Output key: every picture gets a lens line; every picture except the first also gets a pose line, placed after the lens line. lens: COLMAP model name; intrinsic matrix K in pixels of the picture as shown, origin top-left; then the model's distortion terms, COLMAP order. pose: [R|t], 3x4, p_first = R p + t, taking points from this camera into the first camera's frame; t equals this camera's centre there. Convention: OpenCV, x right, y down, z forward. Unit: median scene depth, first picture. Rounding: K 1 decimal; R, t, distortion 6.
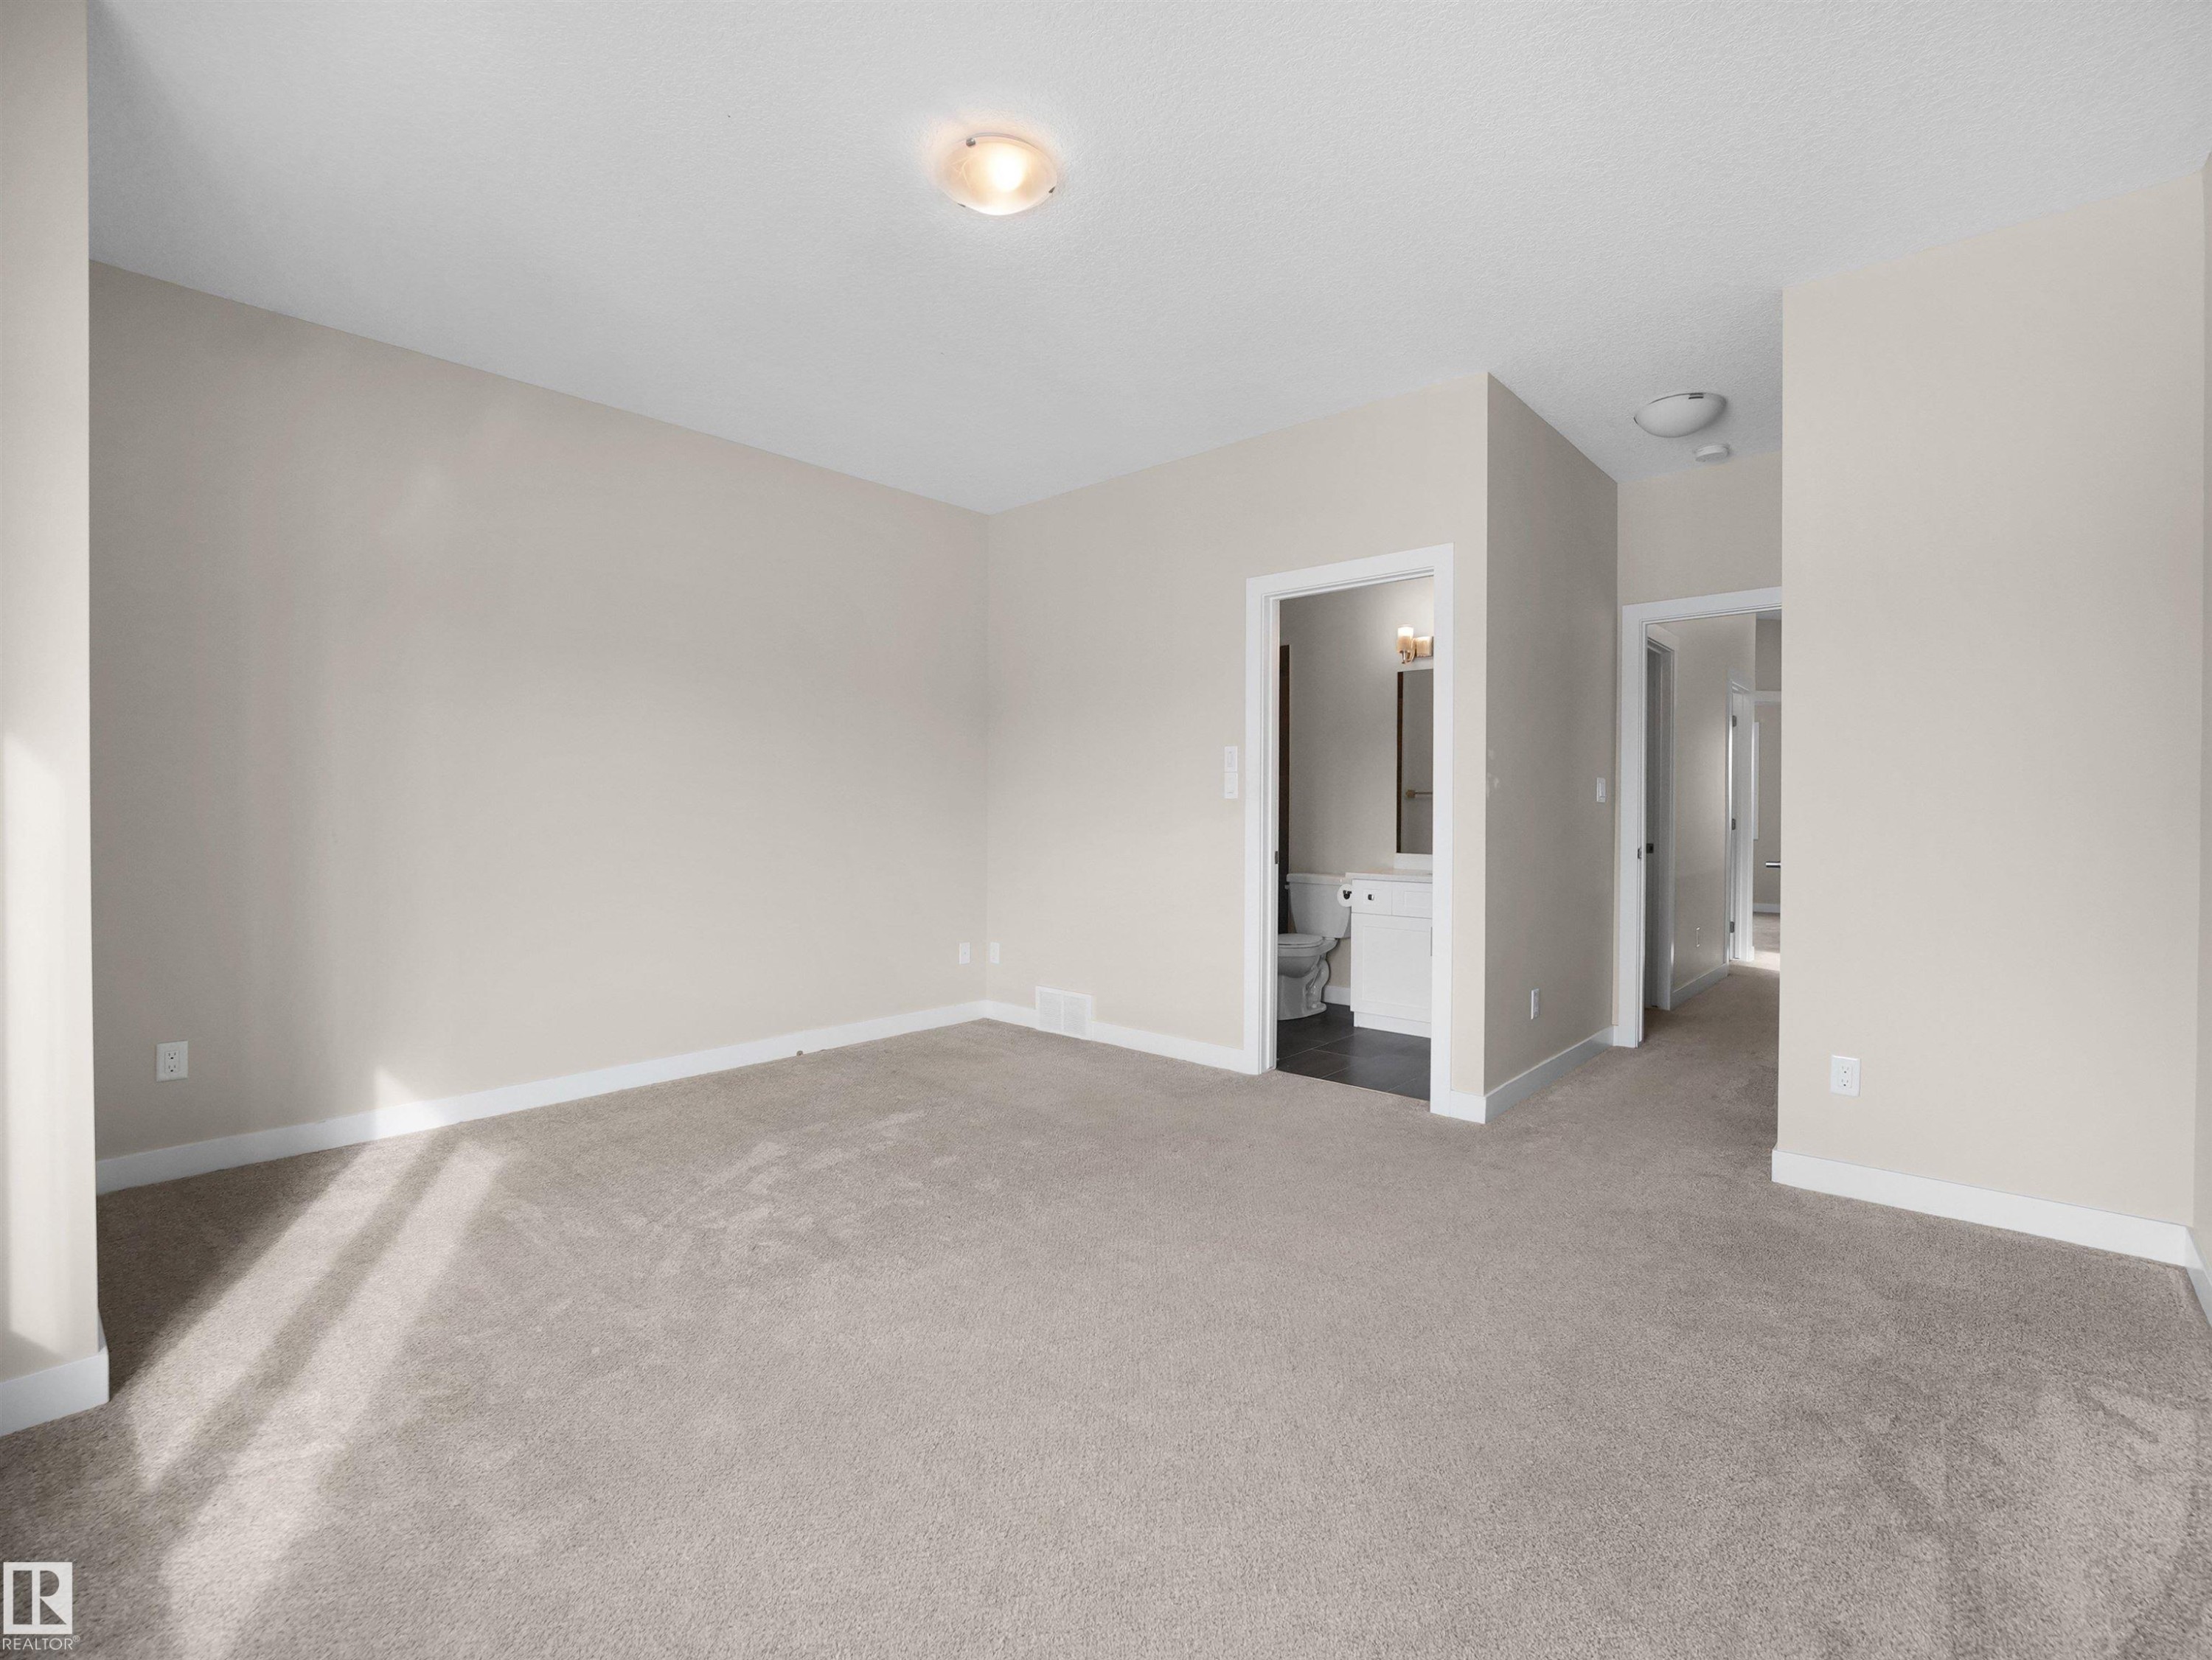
lens RADIAL K [[1033.7, 0, 1106.0], [0, 1033.7, 830.0], [0, 0, 1]] dist [0.000816, -0.008749]
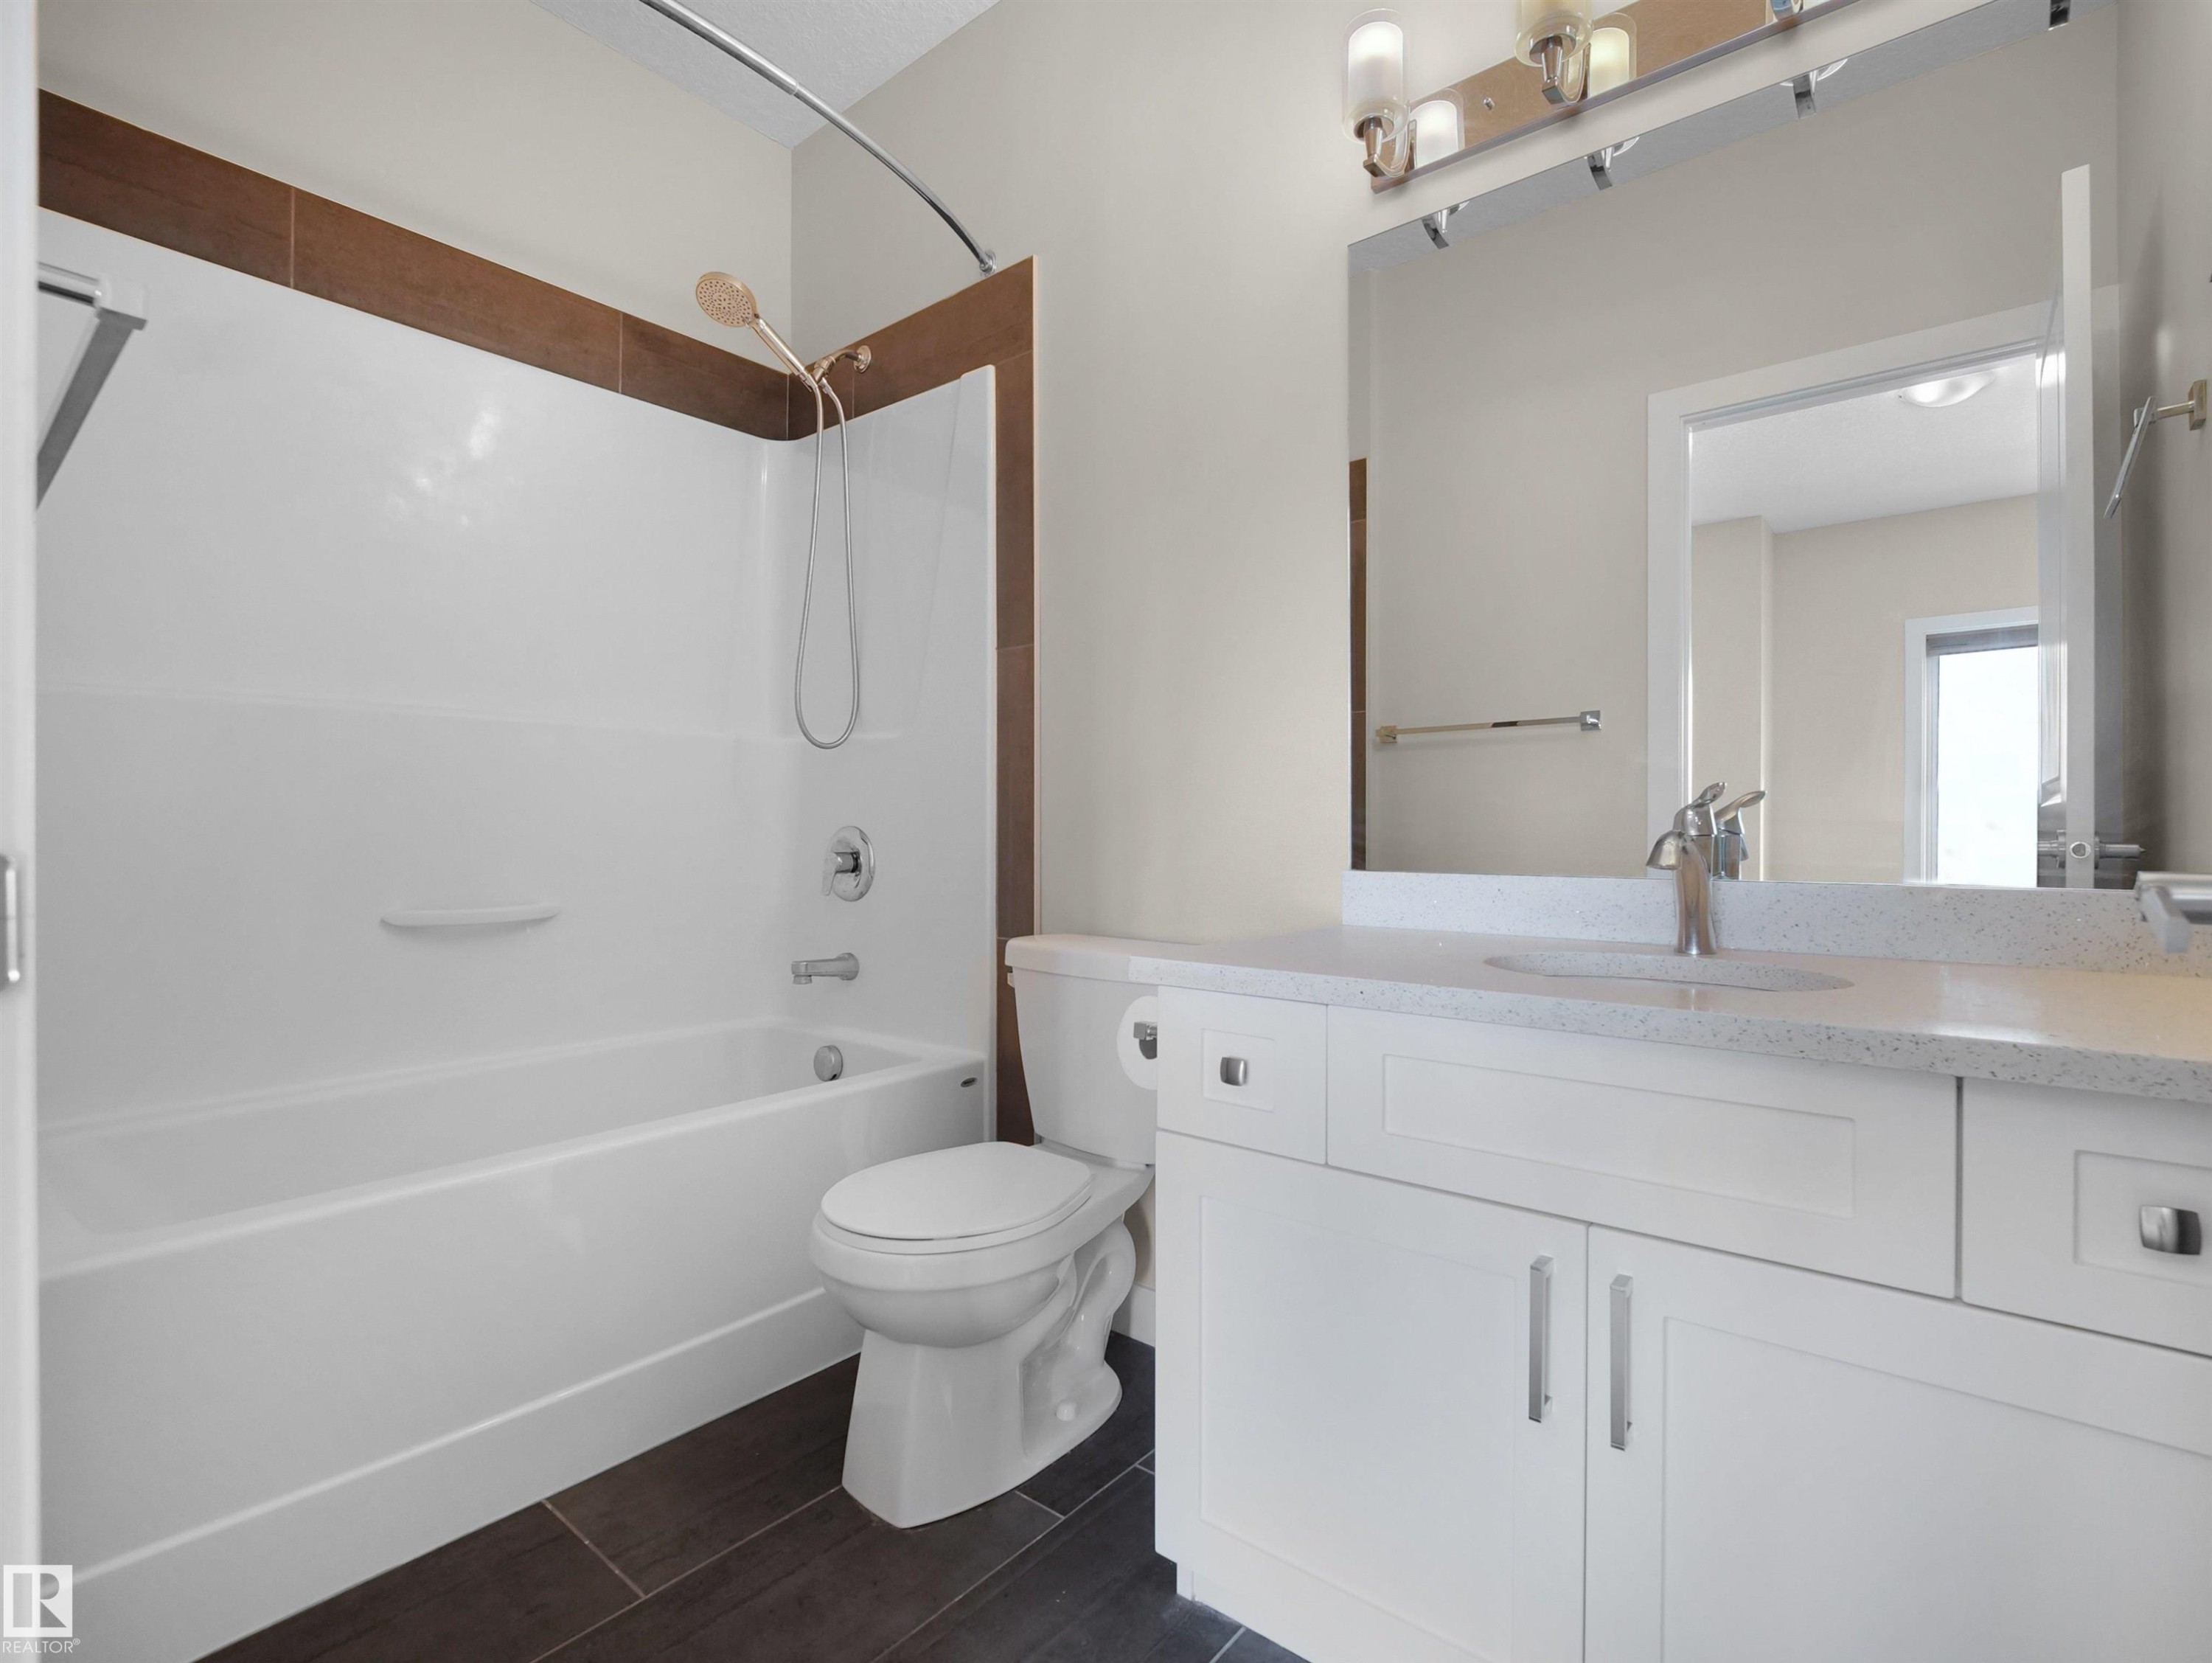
lens RADIAL K [[1033.9, 0, 1106.0], [0, 1033.9, 831.5], [0, 0, 1]] dist [0.000816, -0.008749]
pose [[0.999480, -0.001333, 0.032212, 0.212356], [0.001774, 0.999905, -0.013671, 0.015944], [-0.032191, 0.013721, 0.999388, 0.744496]]
